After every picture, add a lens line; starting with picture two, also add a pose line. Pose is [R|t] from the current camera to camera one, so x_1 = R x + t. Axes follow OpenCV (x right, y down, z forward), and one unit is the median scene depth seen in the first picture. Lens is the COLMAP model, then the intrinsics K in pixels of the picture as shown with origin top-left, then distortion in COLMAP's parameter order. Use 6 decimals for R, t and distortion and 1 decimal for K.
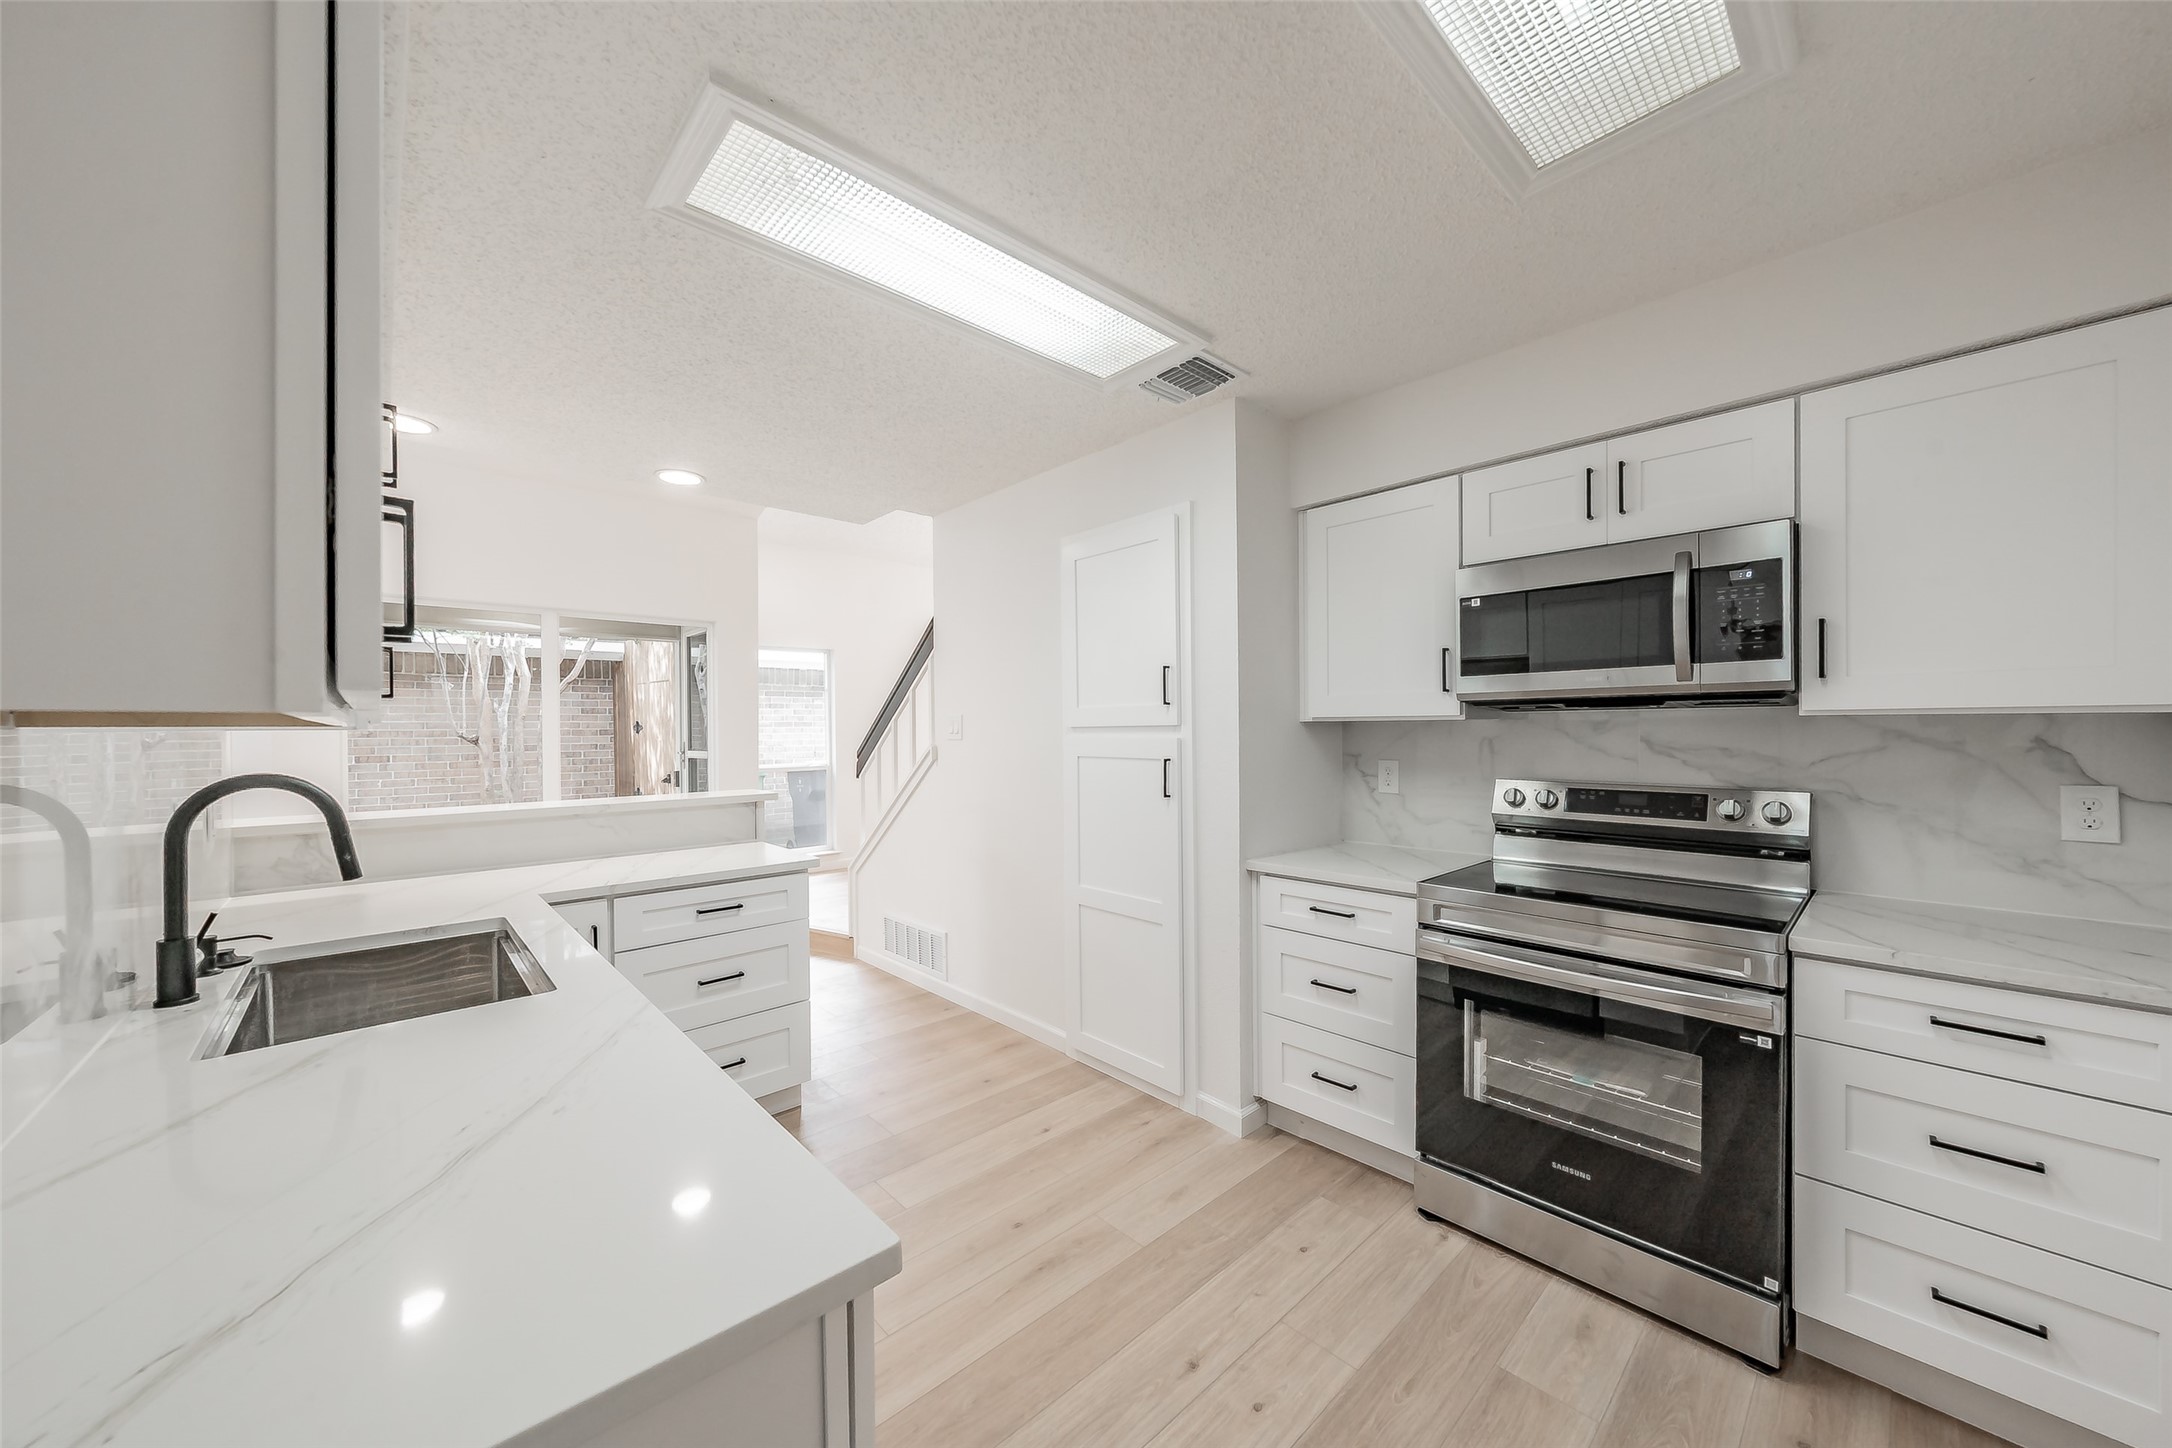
lens RADIAL K [[782.7, 0, 1149.5], [0, 782.7, 733.4], [0, 0, 1]] dist [-0.000036, 0.000497]
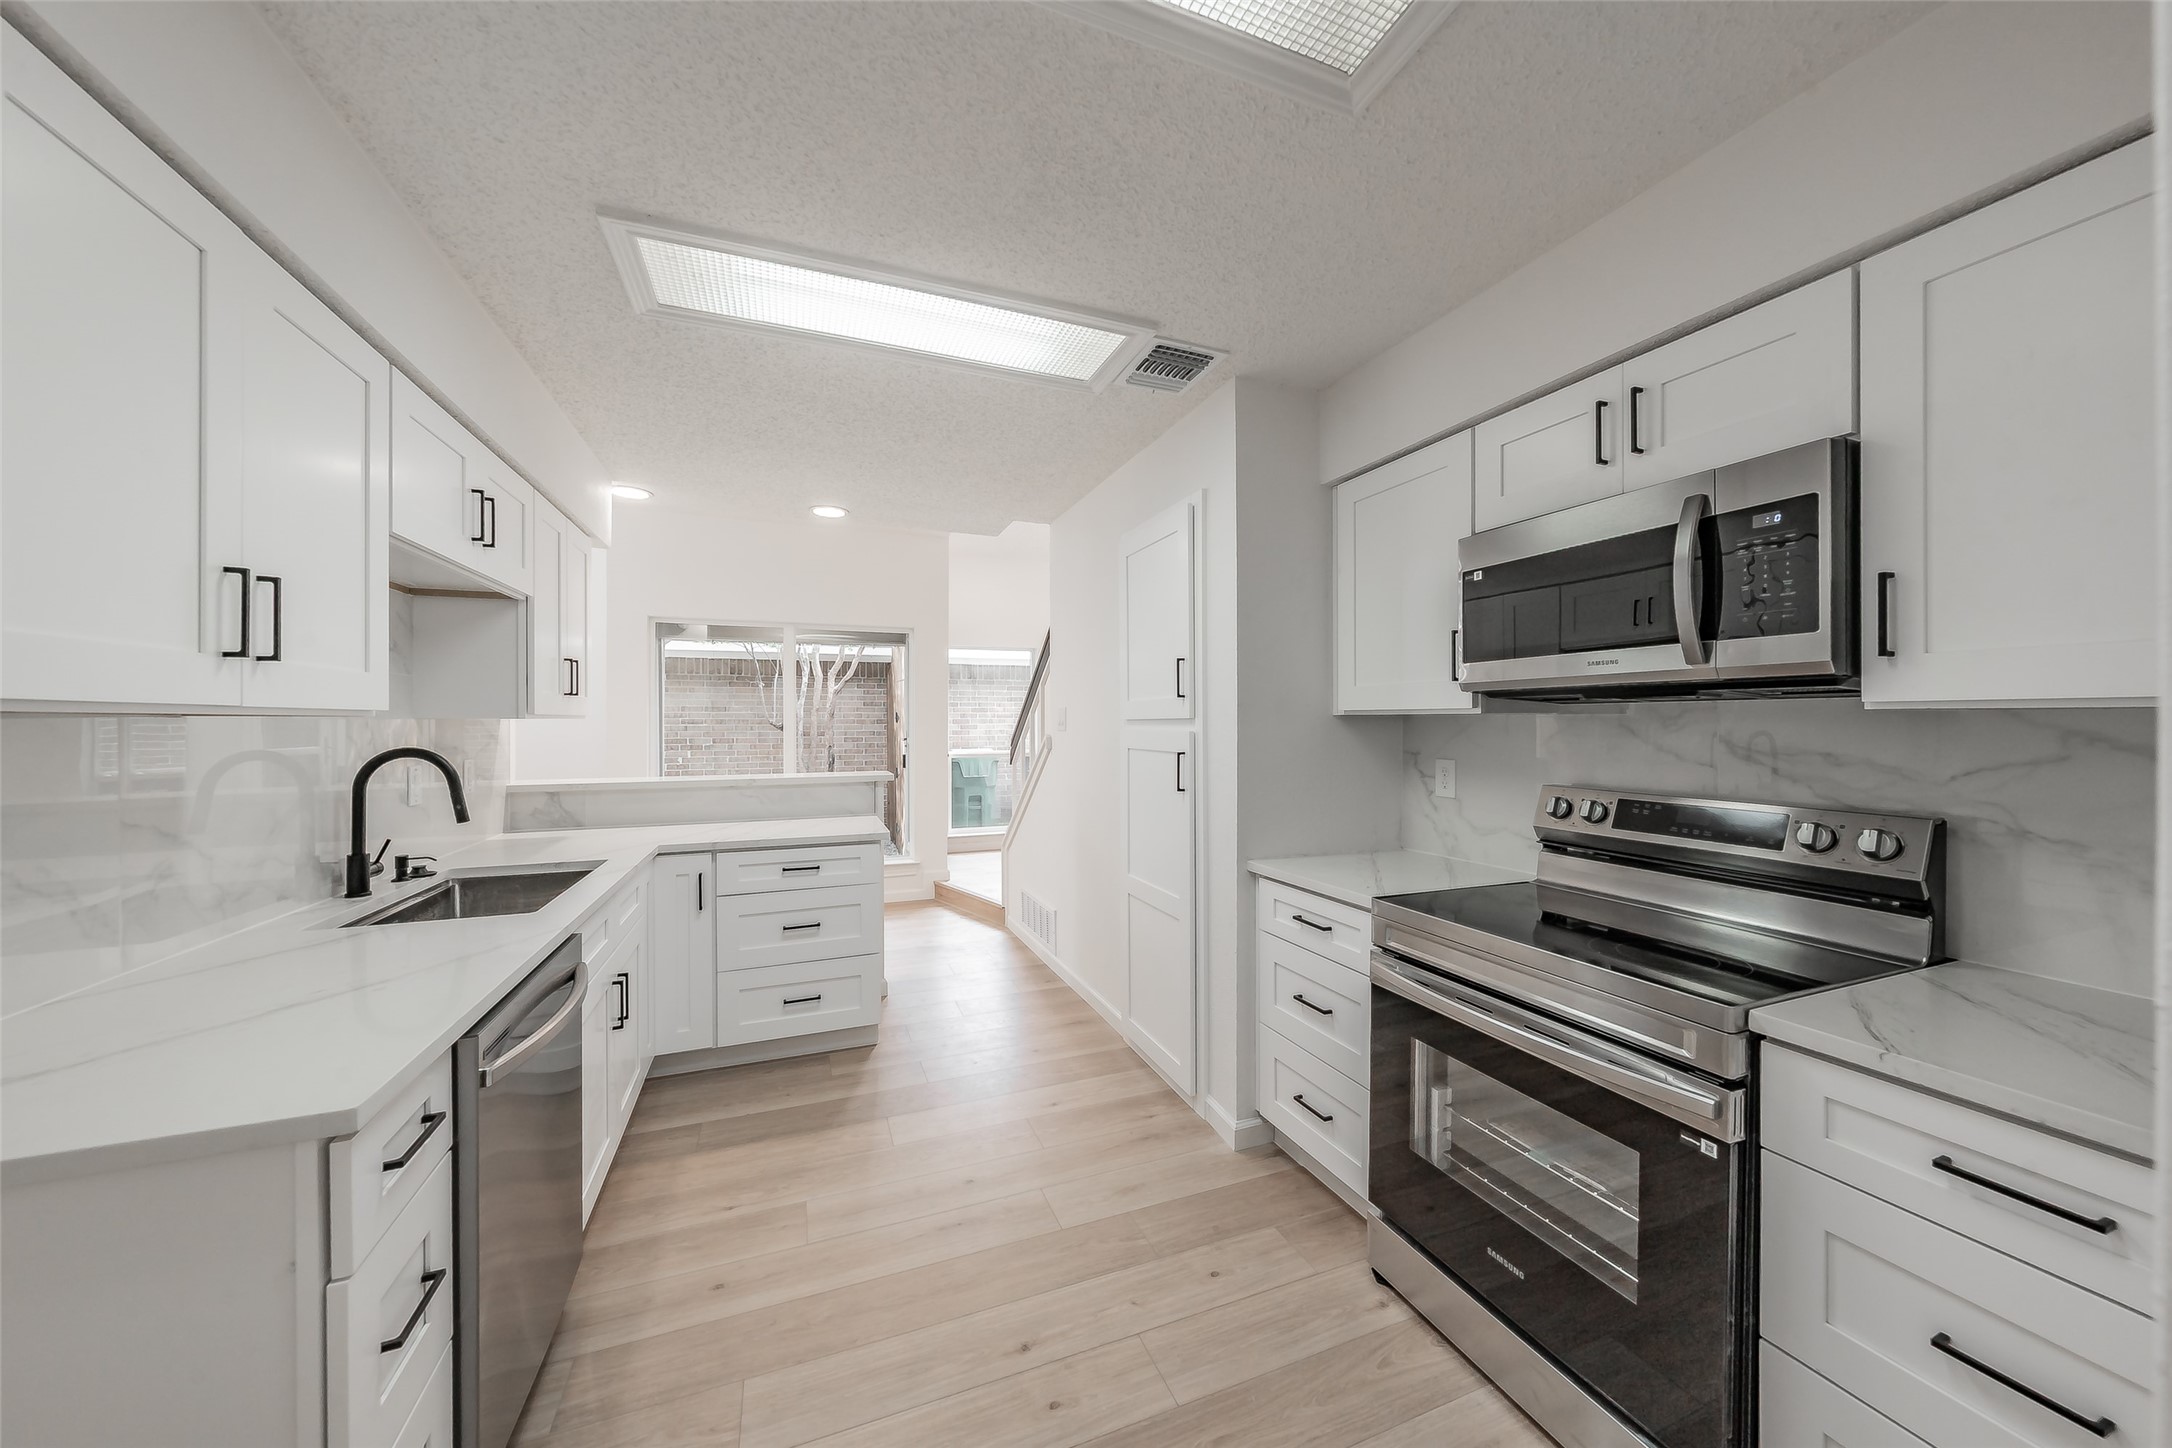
lens RADIAL K [[782.7, 0, 1135.0], [0, 782.7, 722.4], [0, 0, 1]] dist [-0.000036, 0.000497]
pose [[0.927808, 0.007056, -0.372991, 0.425353], [-0.008200, 0.999965, -0.001483, -0.004075], [0.372967, 0.004434, 0.927834, 0.079317]]
